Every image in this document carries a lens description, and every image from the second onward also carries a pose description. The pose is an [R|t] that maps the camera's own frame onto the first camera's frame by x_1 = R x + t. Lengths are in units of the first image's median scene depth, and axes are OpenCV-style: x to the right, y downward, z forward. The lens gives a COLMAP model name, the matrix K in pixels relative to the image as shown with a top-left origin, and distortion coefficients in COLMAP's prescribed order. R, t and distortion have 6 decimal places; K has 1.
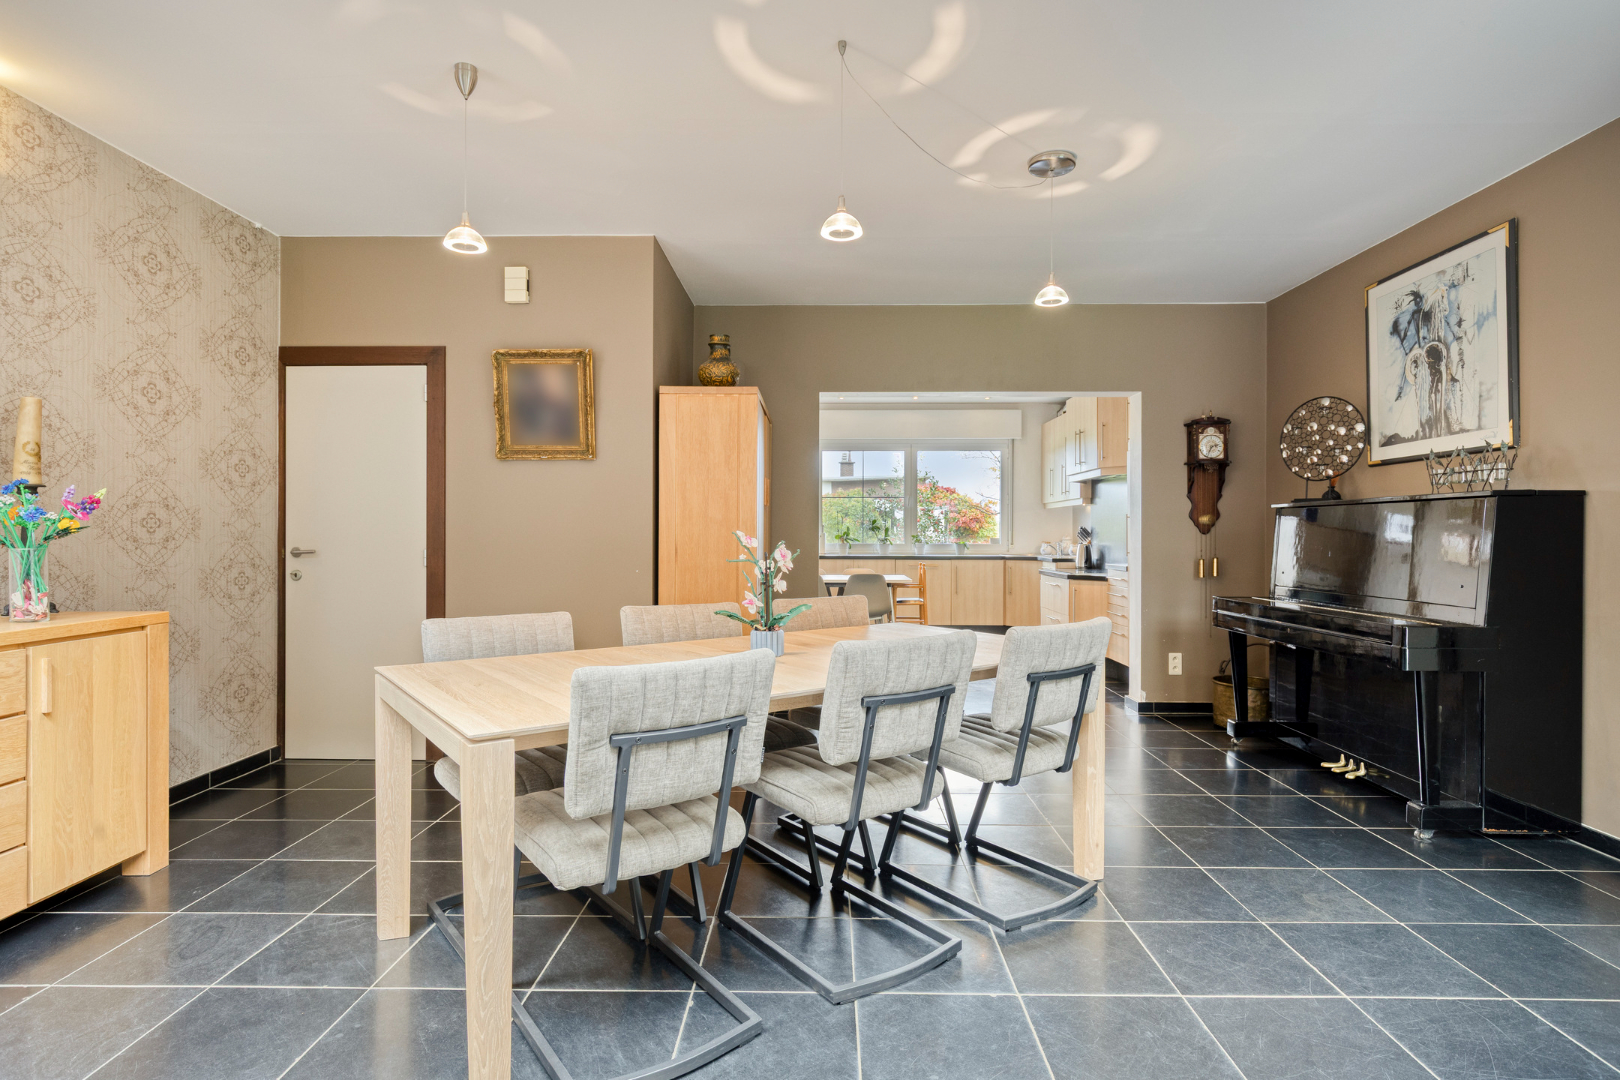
lens RADIAL K [[847.3, 0, 810.8], [0, 847.3, 533.2], [0, 0, 1]] dist [-0.000149, 0.000130]
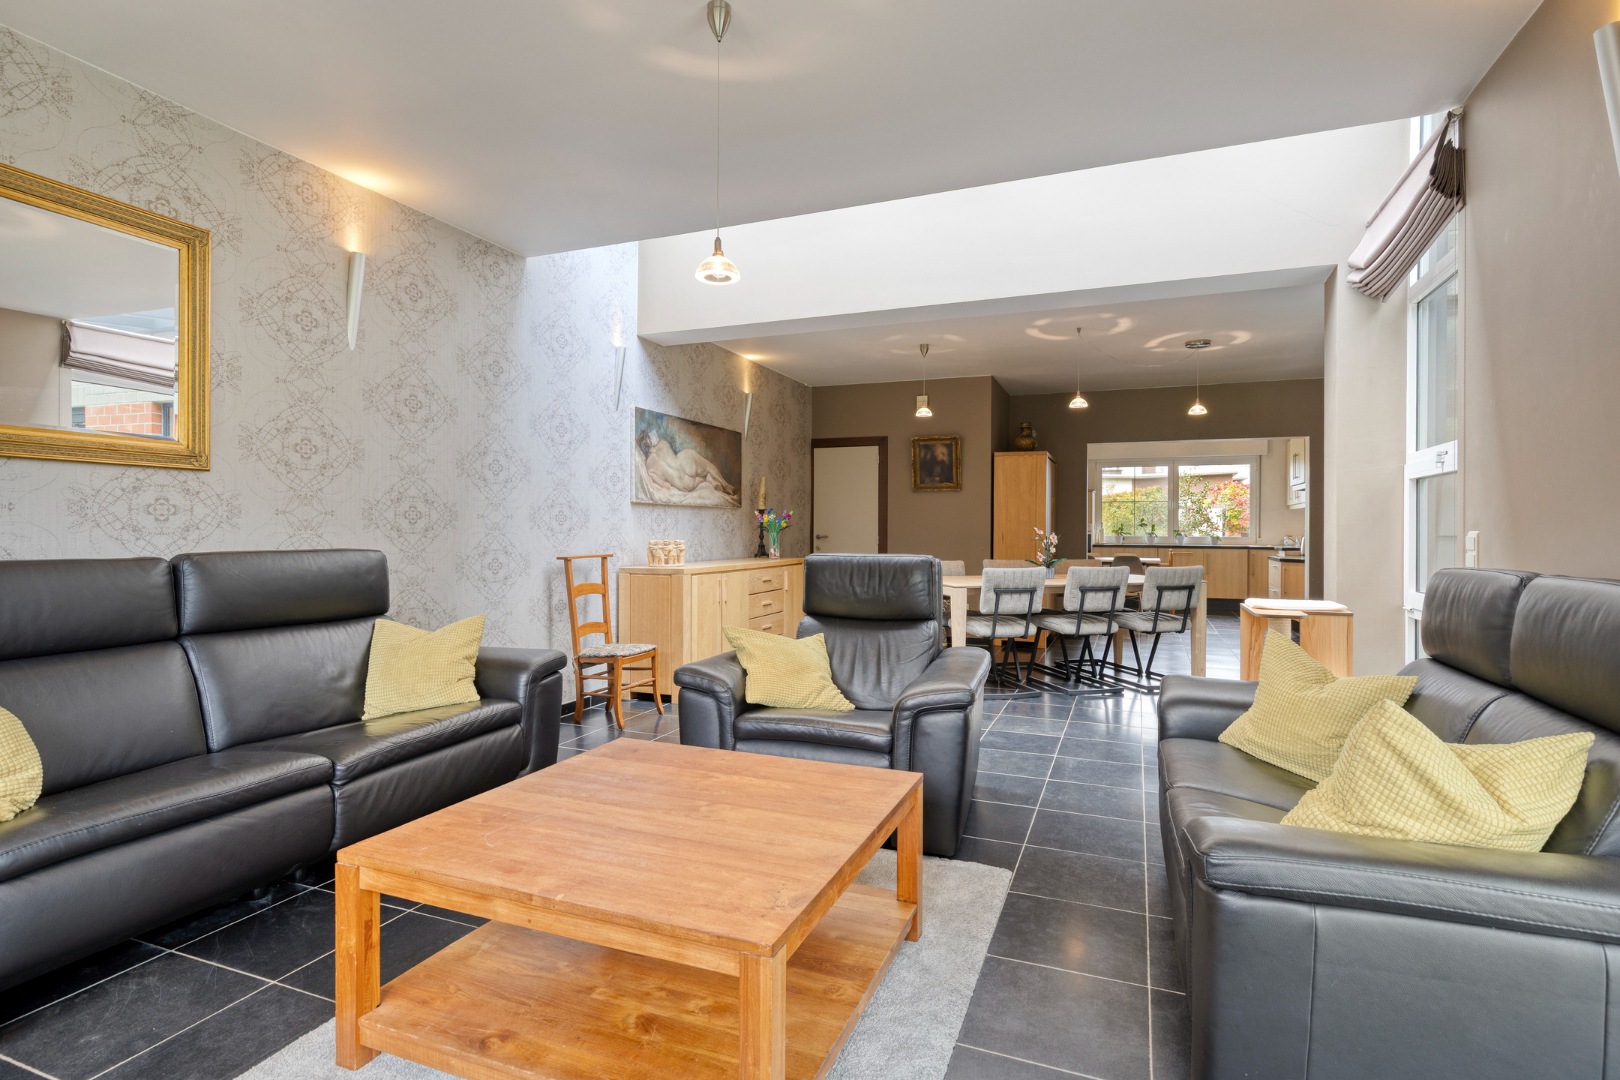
lens RADIAL K [[807.2, 0, 812.4], [0, 807.2, 531.8], [0, 0, 1]] dist [0.002411, 0.000087]
pose [[0.935770, 0.003168, -0.352598, 0.083745], [-0.001737, 0.999989, 0.004375, 0.001182], [0.352608, -0.003481, 0.935765, -0.869637]]
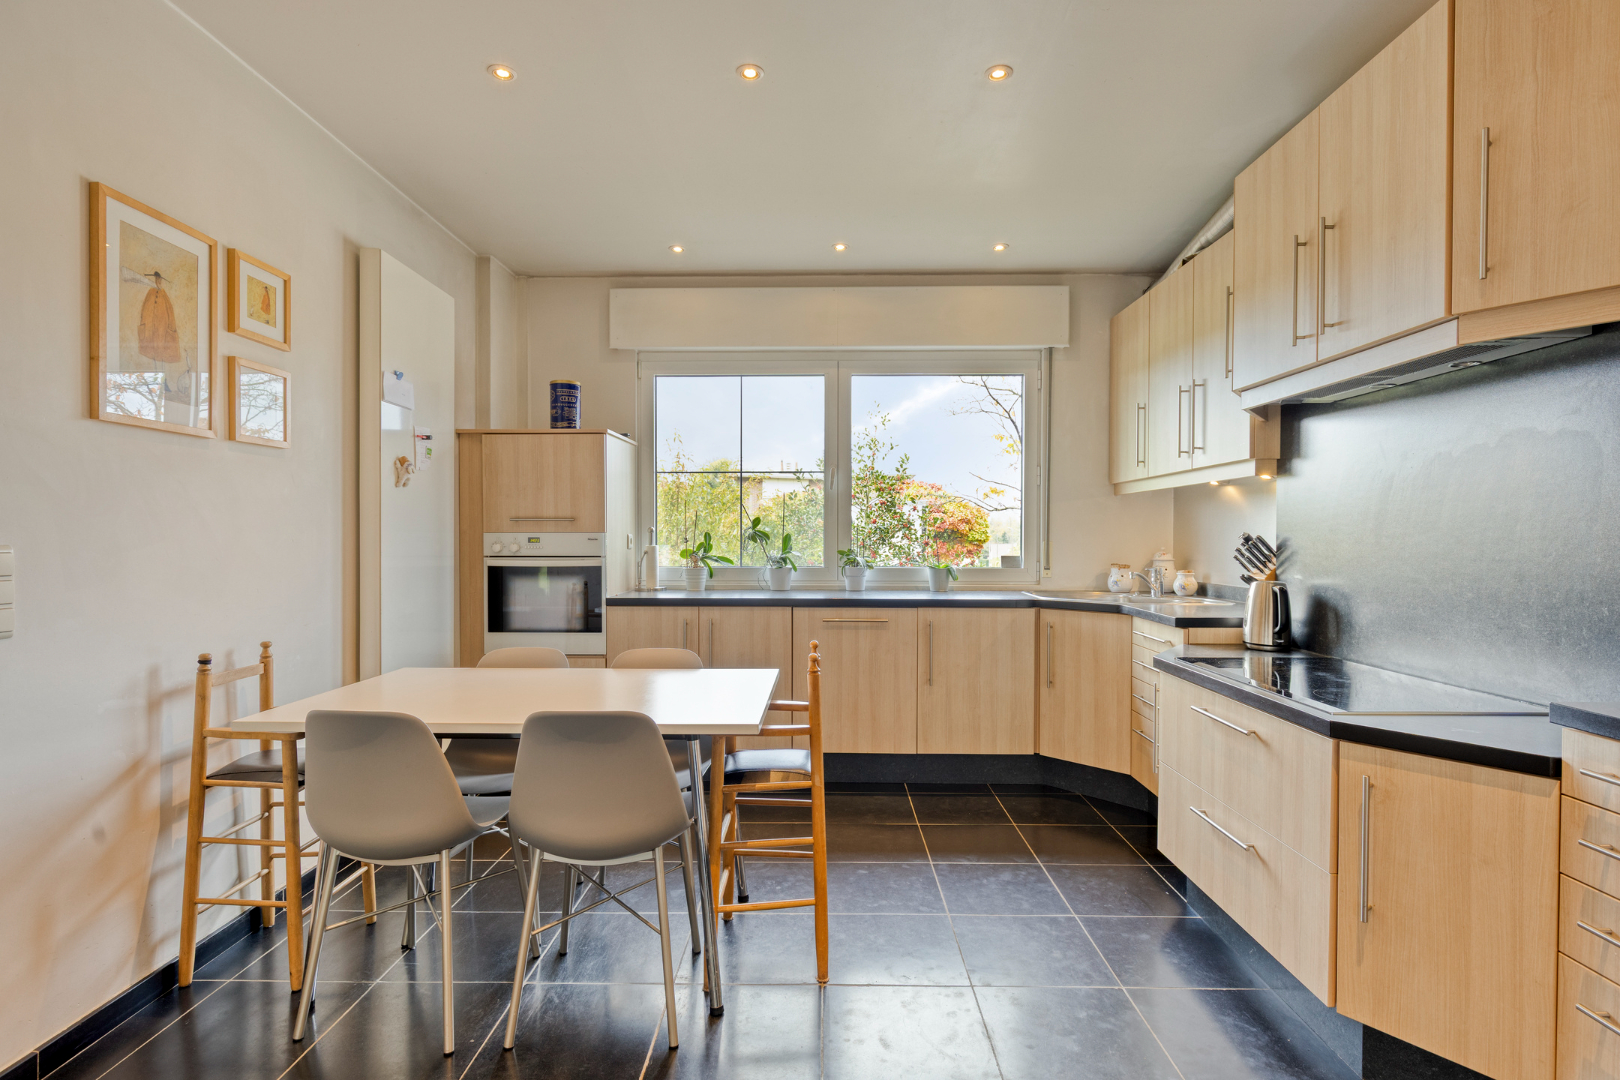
lens RADIAL K [[807.2, 0, 812.4], [0, 807.2, 531.8], [0, 0, 1]] dist [0.002411, 0.000087]
pose [[0.999979, 0.001475, 0.006237, 0.235311], [-0.001444, 0.999986, -0.005009, -0.013620], [-0.006245, 0.005000, 0.999968, 1.263288]]
